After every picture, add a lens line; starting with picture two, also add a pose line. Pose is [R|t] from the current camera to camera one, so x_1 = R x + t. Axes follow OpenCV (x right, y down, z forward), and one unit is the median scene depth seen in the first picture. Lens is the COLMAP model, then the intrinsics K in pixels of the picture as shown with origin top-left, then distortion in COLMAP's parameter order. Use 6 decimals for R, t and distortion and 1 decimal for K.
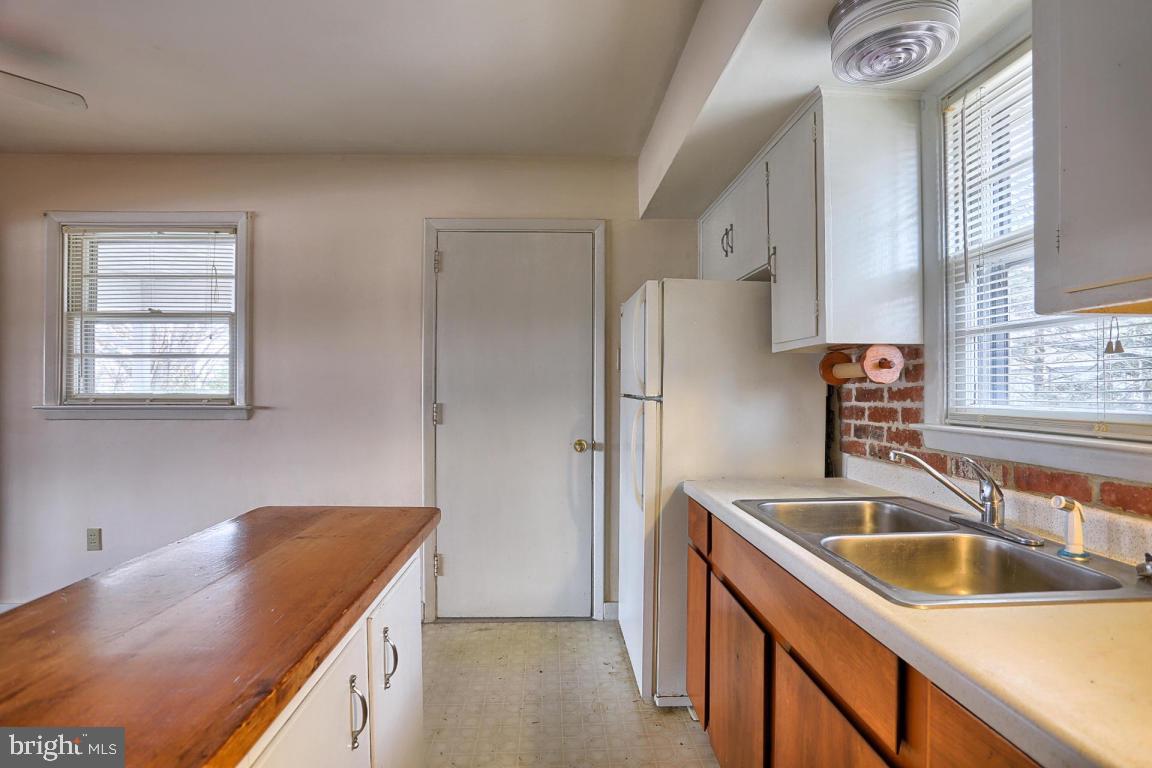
lens RADIAL K [[570.9, 0, 573.0], [0, 570.9, 390.9], [0, 0, 1]] dist [-0.071058, 0.030226]
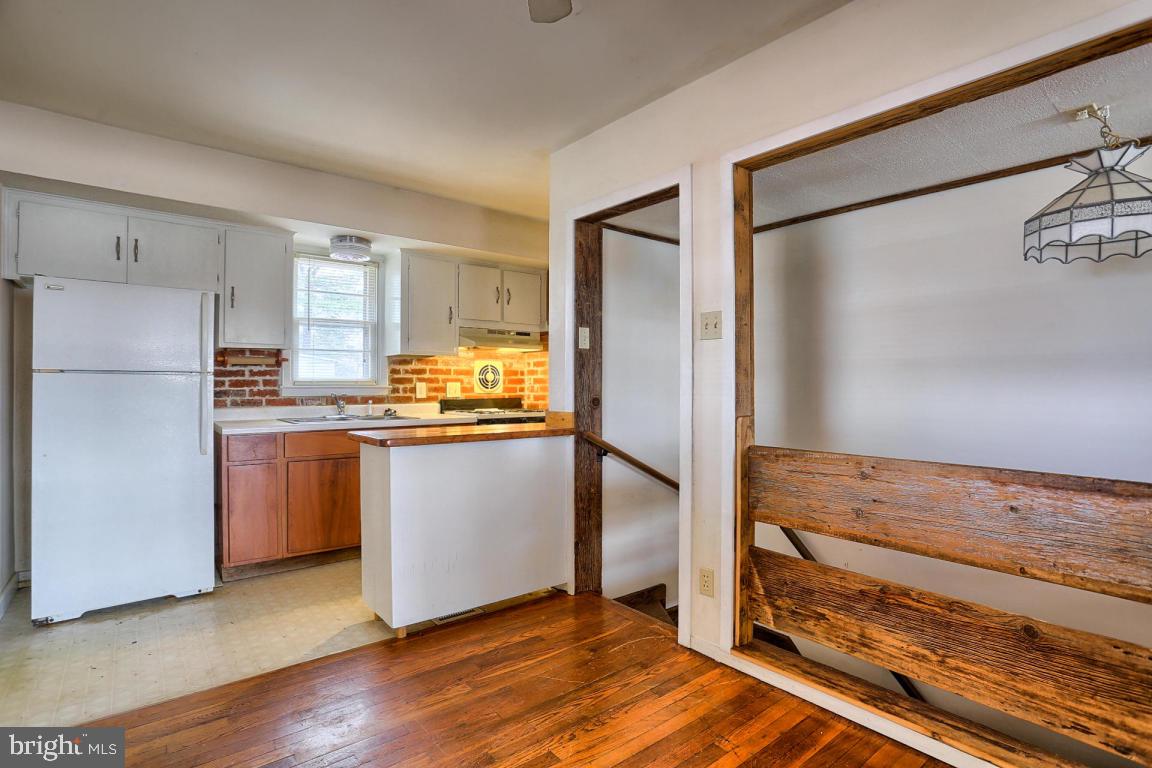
lens RADIAL K [[576.5, 0, 566.6], [0, 576.5, 385.6], [0, 0, 1]] dist [-0.083373, 0.045440]
pose [[-0.578306, 0.000407, 0.815820, -1.119794], [0.004965, 0.999983, 0.003020, 0.032255], [-0.815805, 0.005797, -0.578298, 0.794241]]
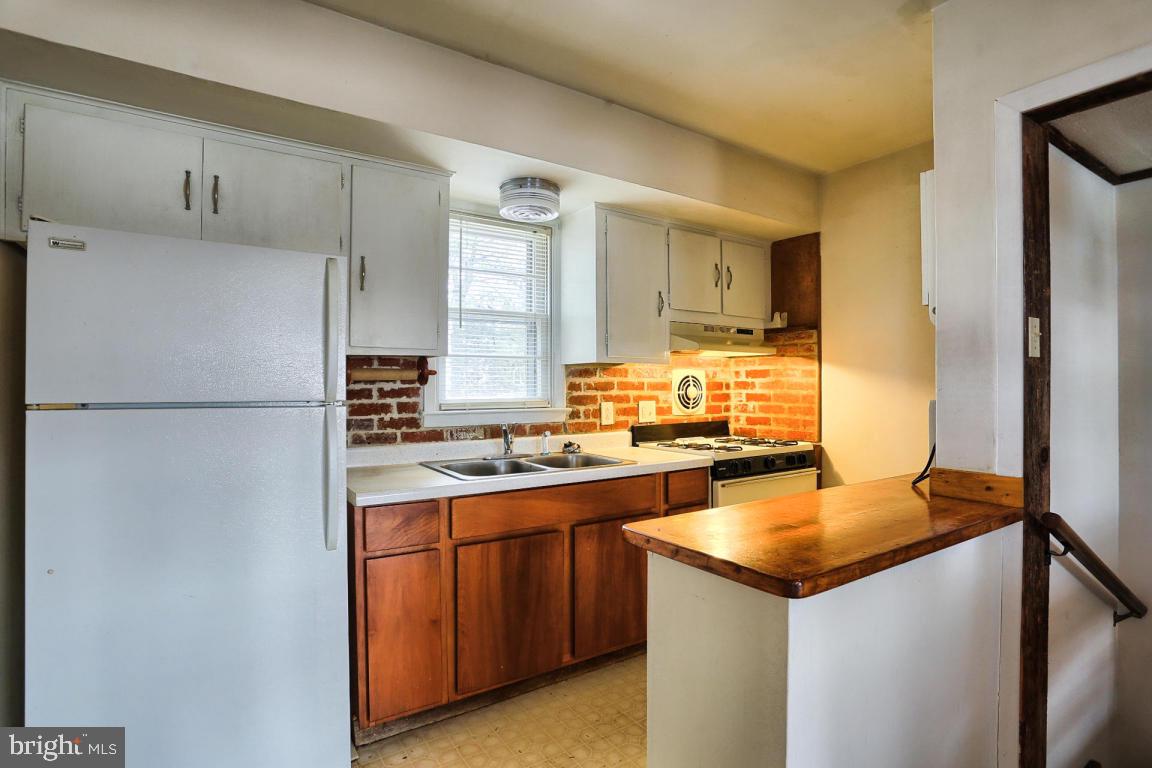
lens RADIAL K [[576.5, 0, 566.6], [0, 576.5, 385.6], [0, 0, 1]] dist [-0.083373, 0.045440]
pose [[-0.494323, 0.001565, 0.869277, -0.526773], [0.007412, 0.999970, 0.002415, -0.007646], [-0.869247, 0.007636, -0.494320, 0.817899]]
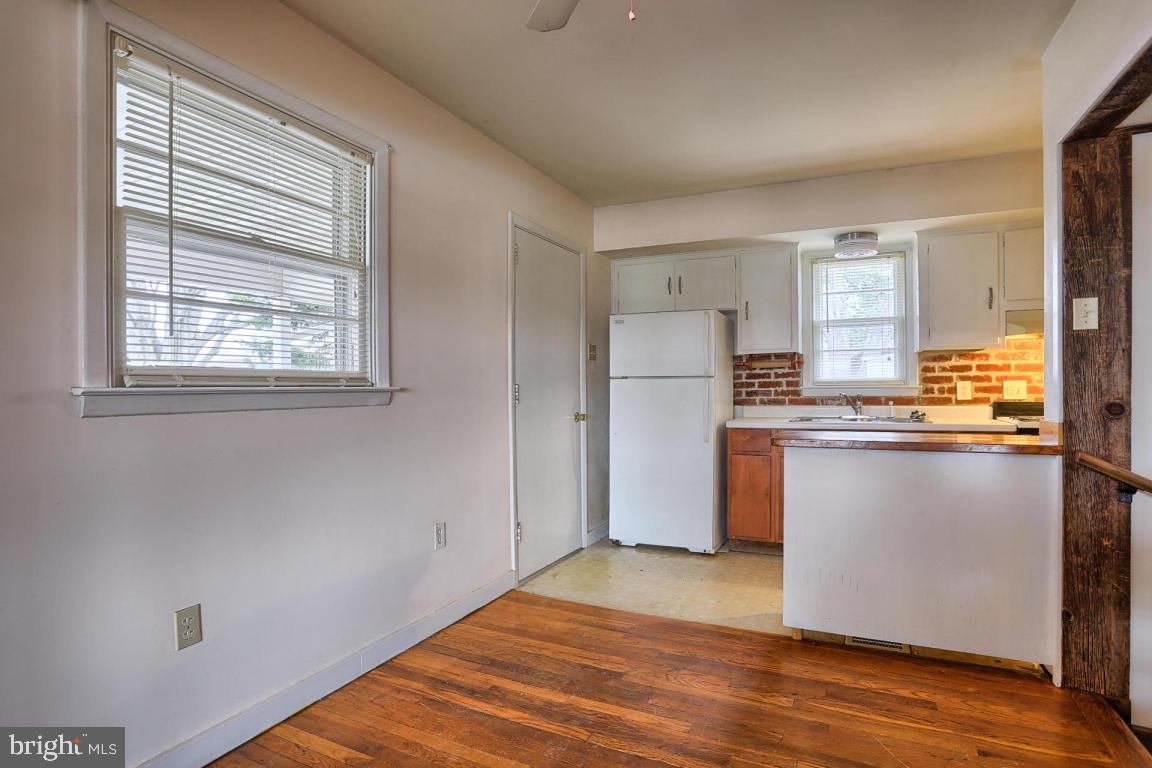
lens RADIAL K [[570.9, 0, 573.0], [0, 570.9, 390.9], [0, 0, 1]] dist [-0.071058, 0.030226]
pose [[0.485059, -0.008006, 0.874445, -1.175441], [0.012252, 0.999922, 0.002359, 0.034225], [-0.874395, 0.009569, 0.485120, 0.384965]]
